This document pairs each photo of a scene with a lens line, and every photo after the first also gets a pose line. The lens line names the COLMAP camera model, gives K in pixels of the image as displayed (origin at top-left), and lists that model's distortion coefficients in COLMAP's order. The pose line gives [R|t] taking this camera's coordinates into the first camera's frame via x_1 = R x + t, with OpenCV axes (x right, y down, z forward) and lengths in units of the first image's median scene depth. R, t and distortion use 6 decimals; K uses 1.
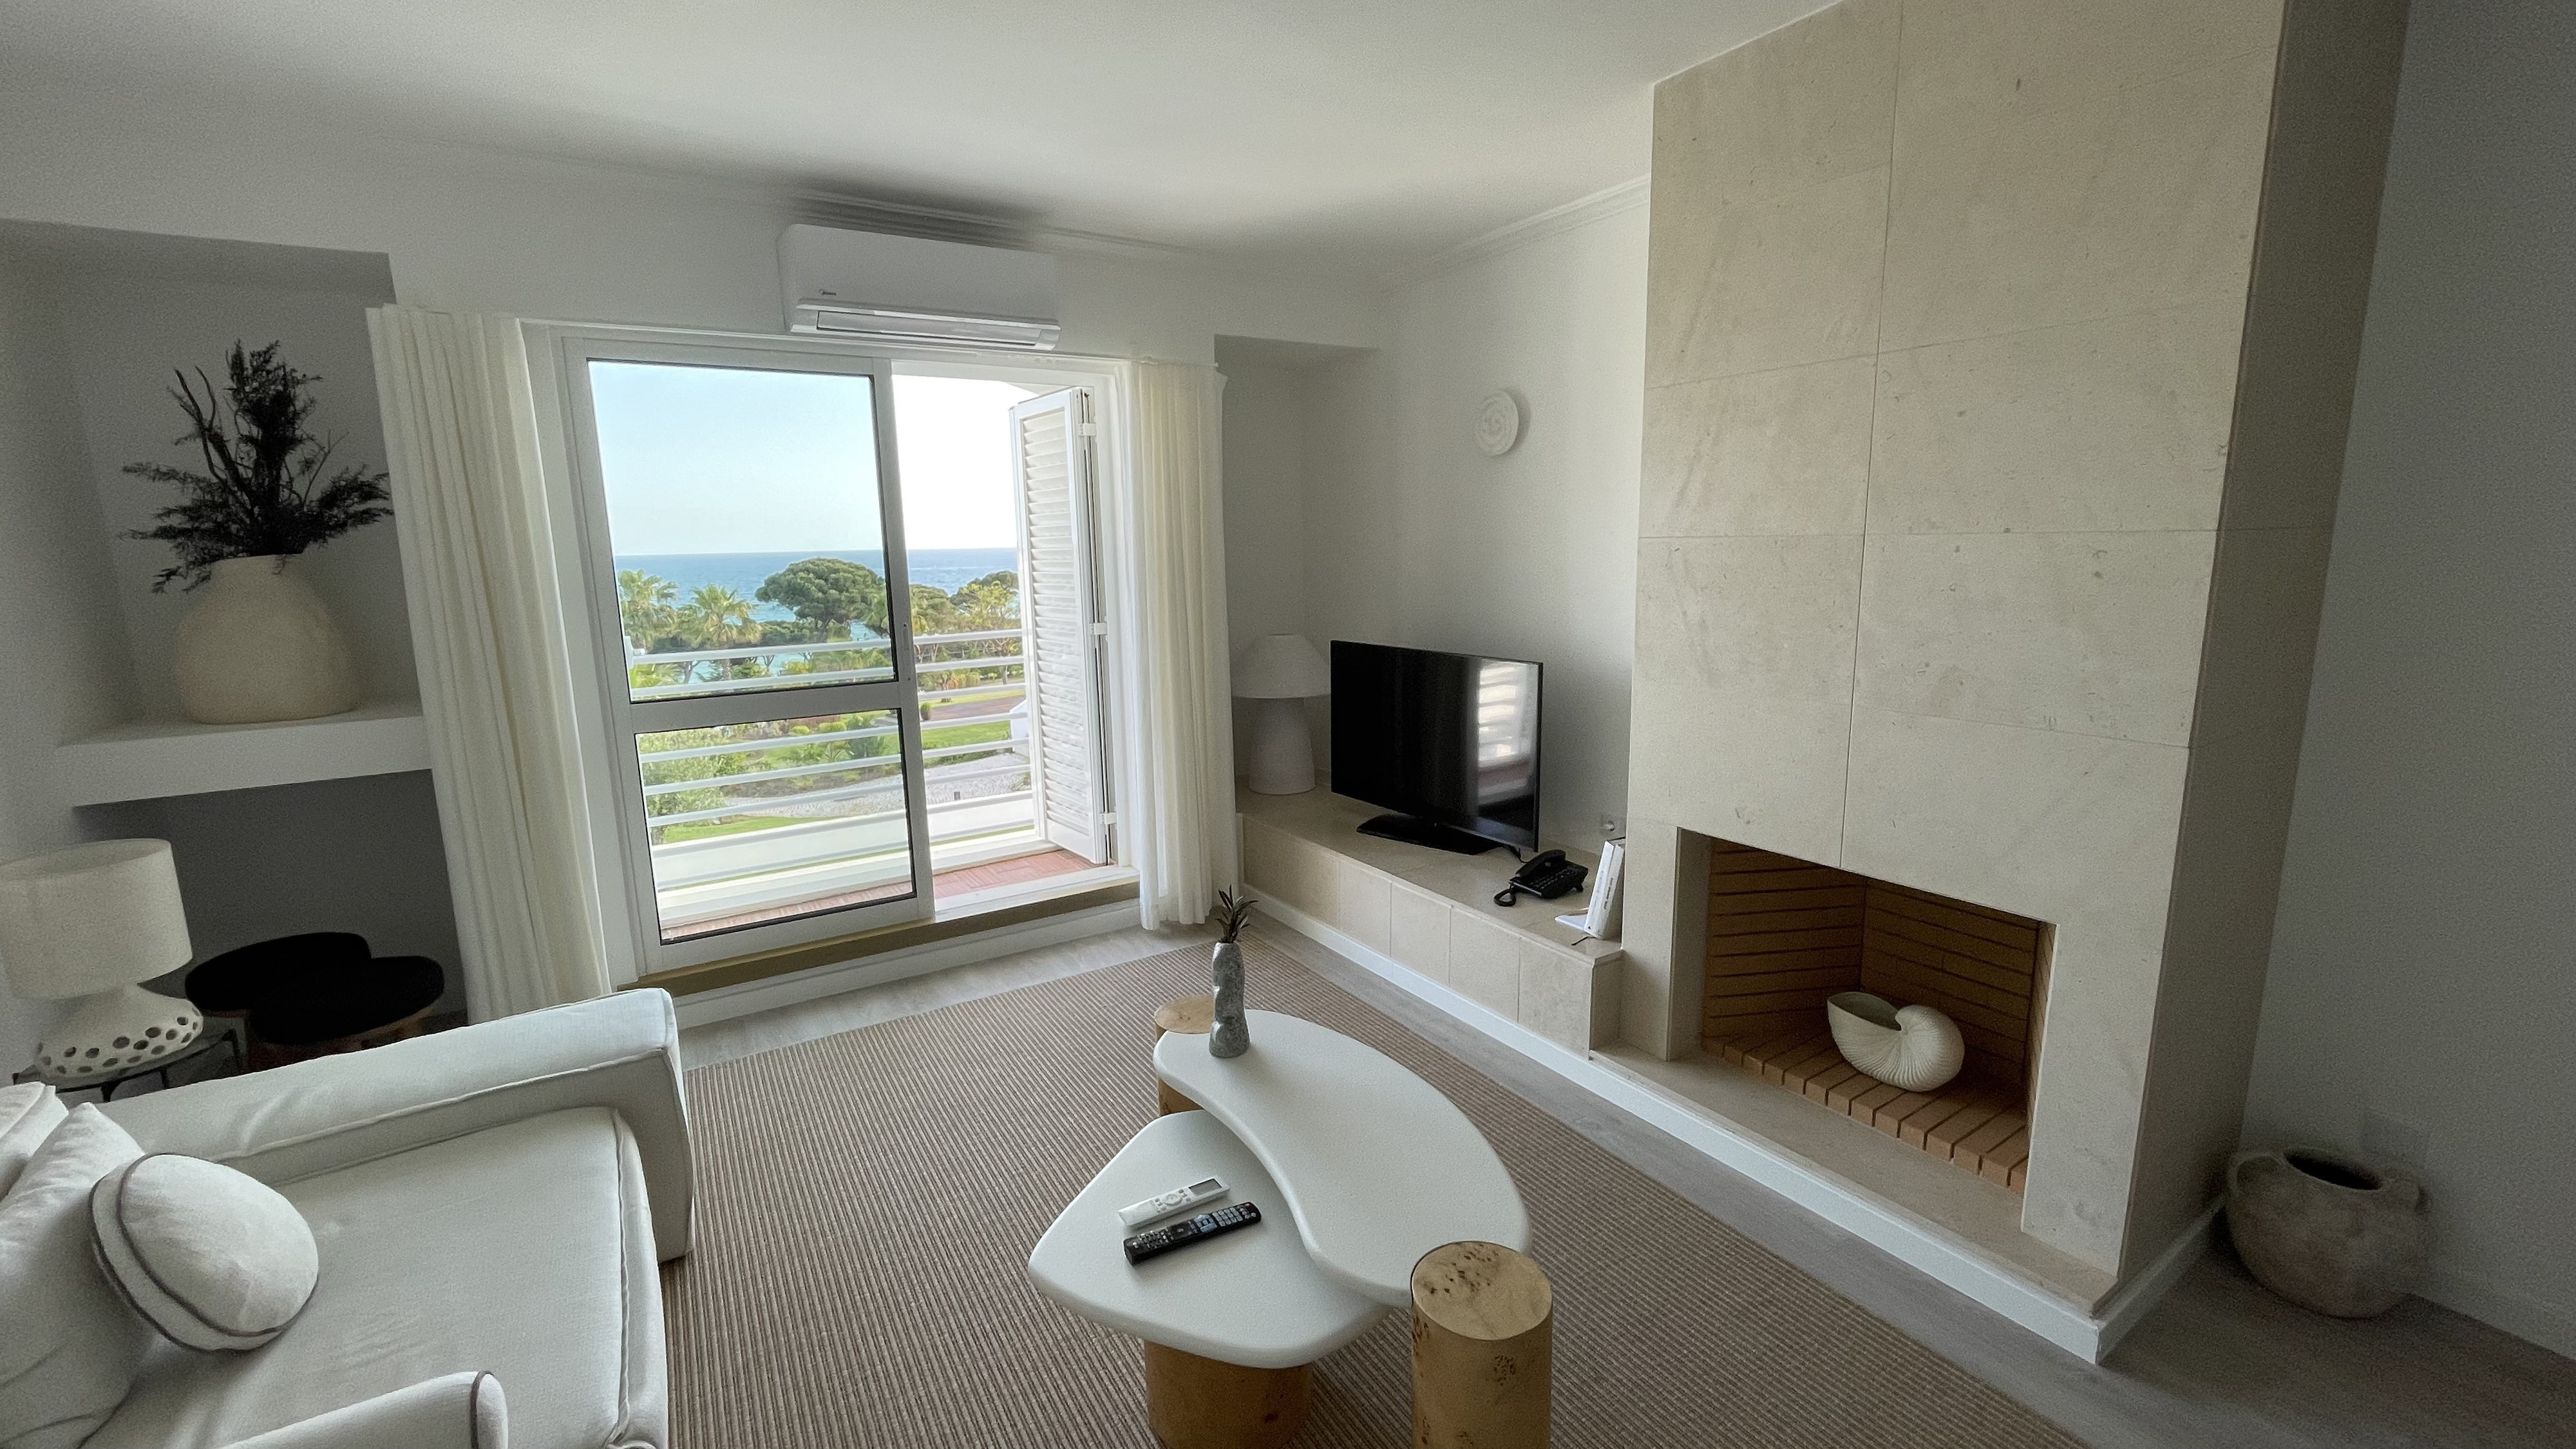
lens RADIAL K [[1047.7, 0, 1288.0], [0, 1047.7, 724.5], [0, 0, 1]] dist [-0.004715, -0.000119]
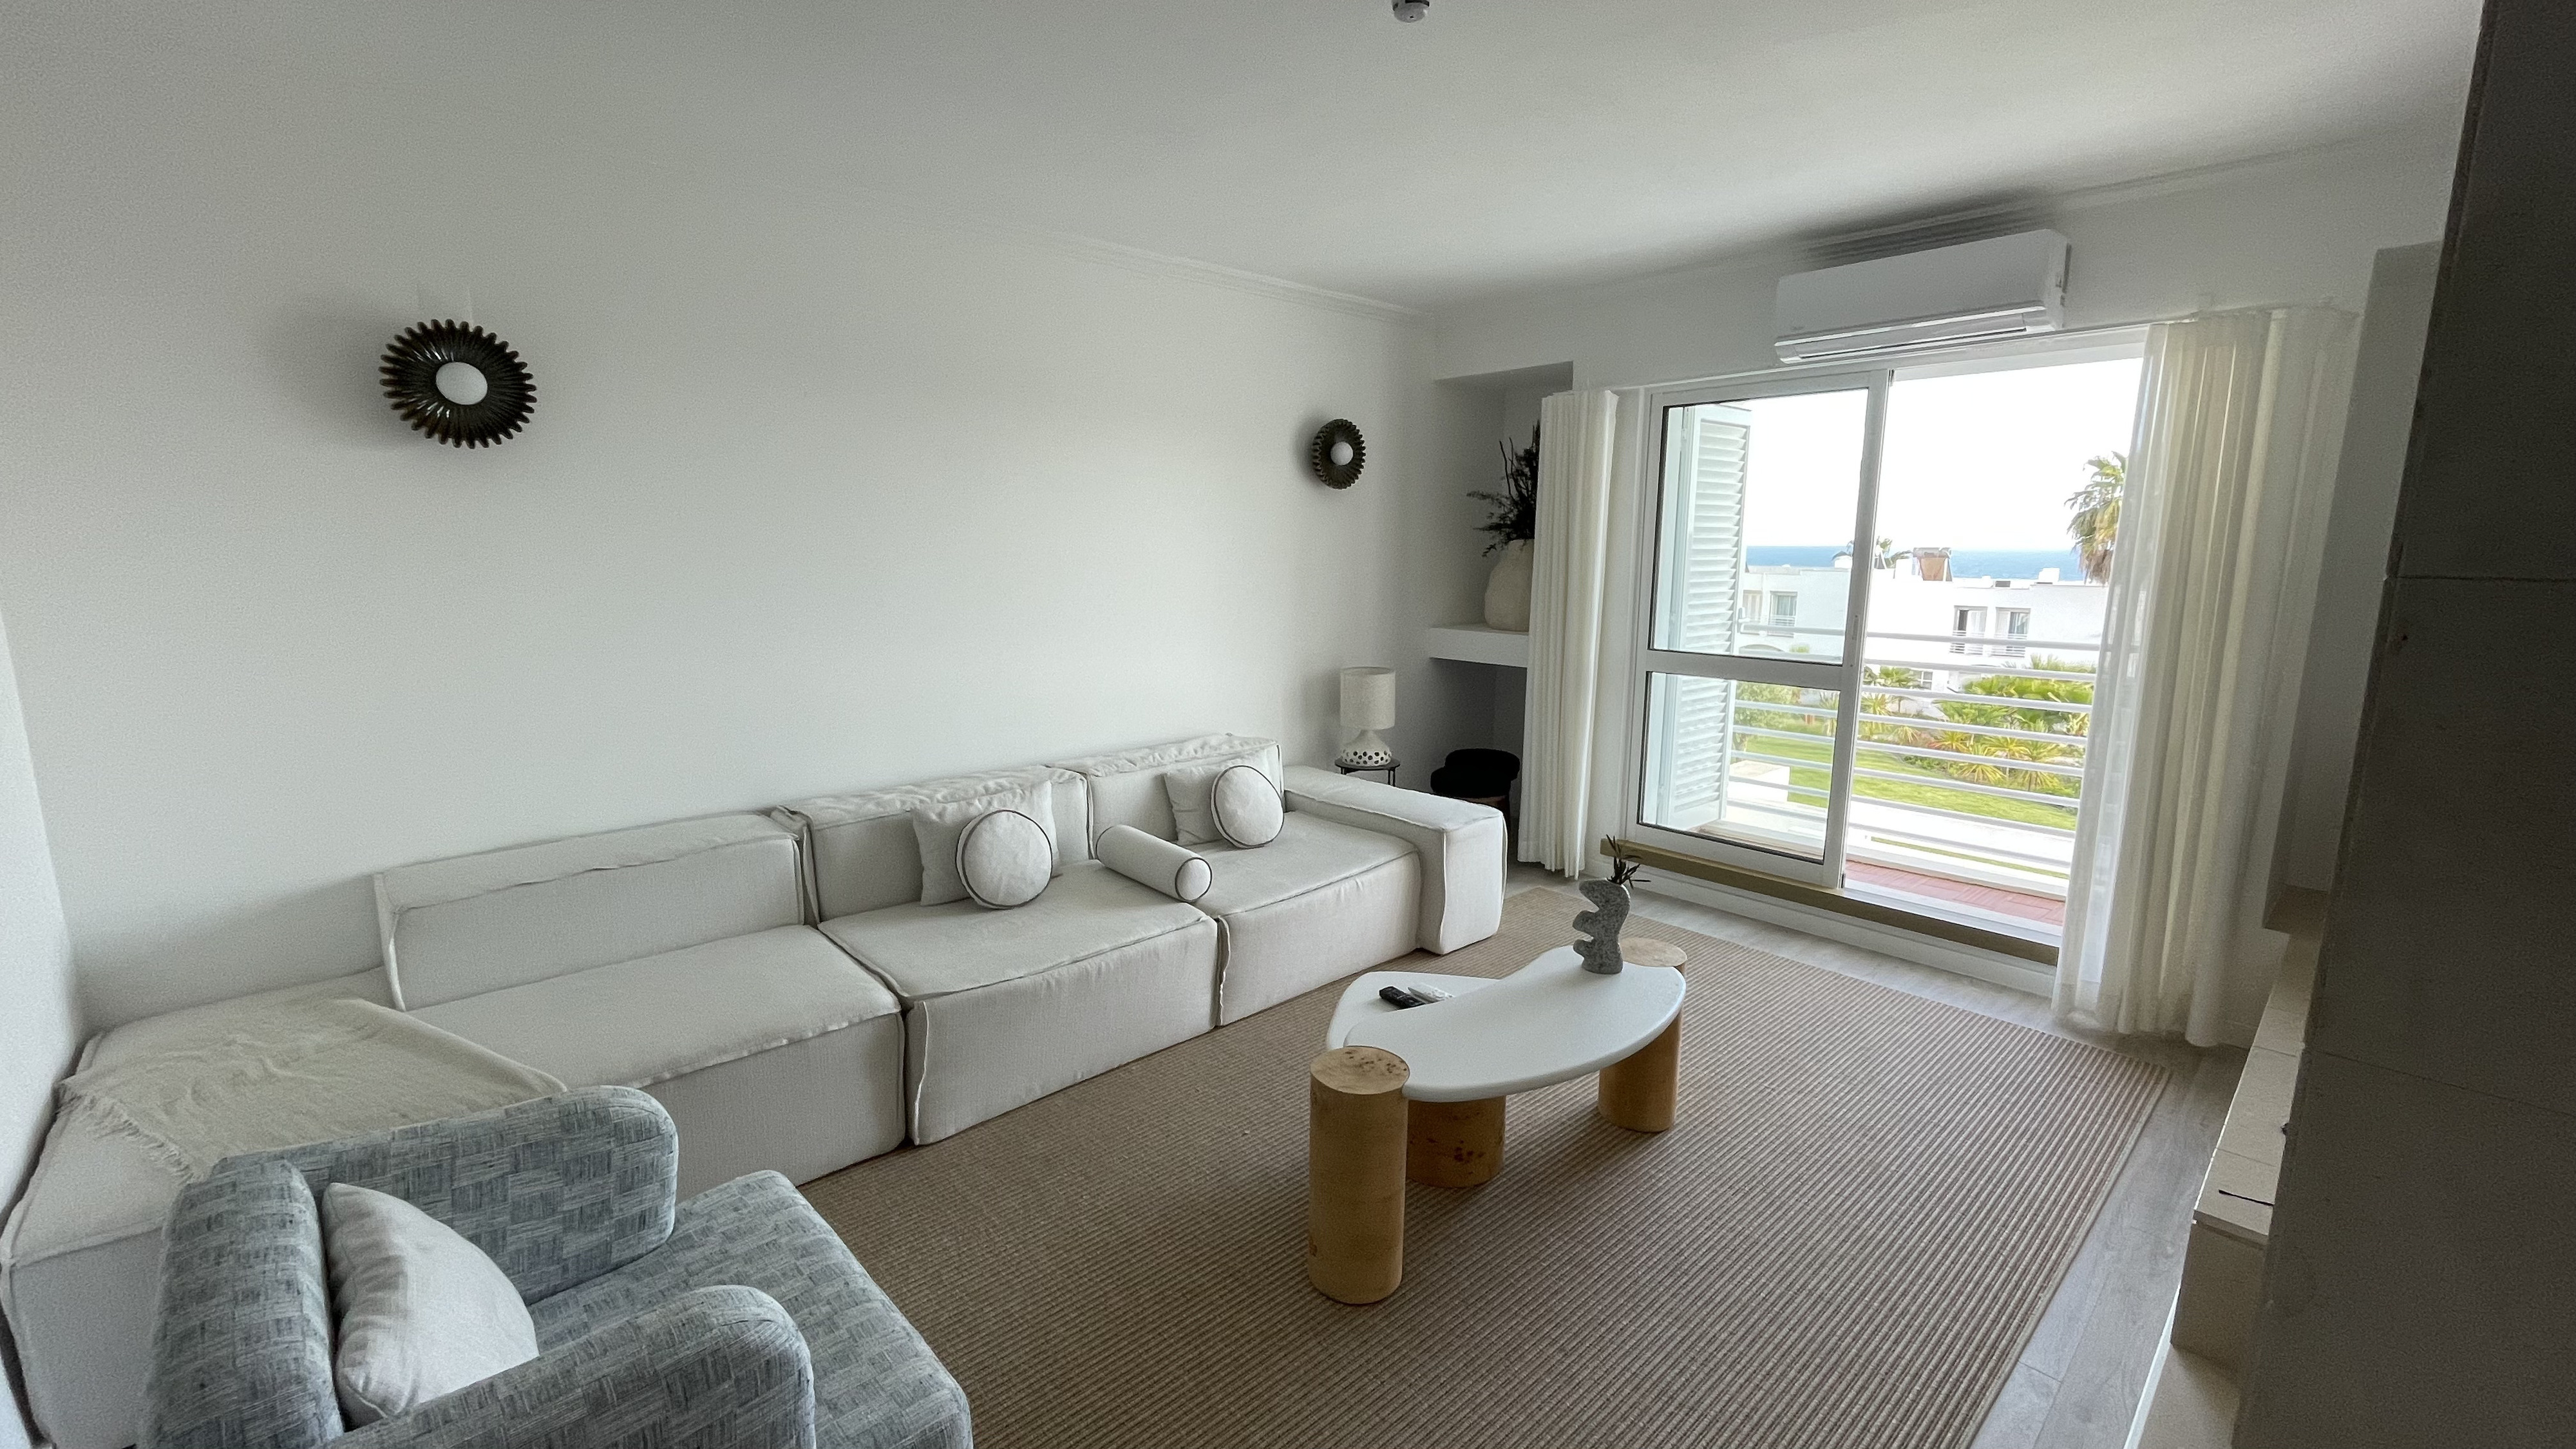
lens RADIAL K [[1047.7, 0, 1288.0], [0, 1047.7, 724.5], [0, 0, 1]] dist [-0.004715, -0.000119]
pose [[0.167505, 0.189669, -0.967454, 0.624467], [-0.181214, 0.970523, 0.158895, -0.053006], [0.969074, 0.148700, 0.196938, 0.242375]]
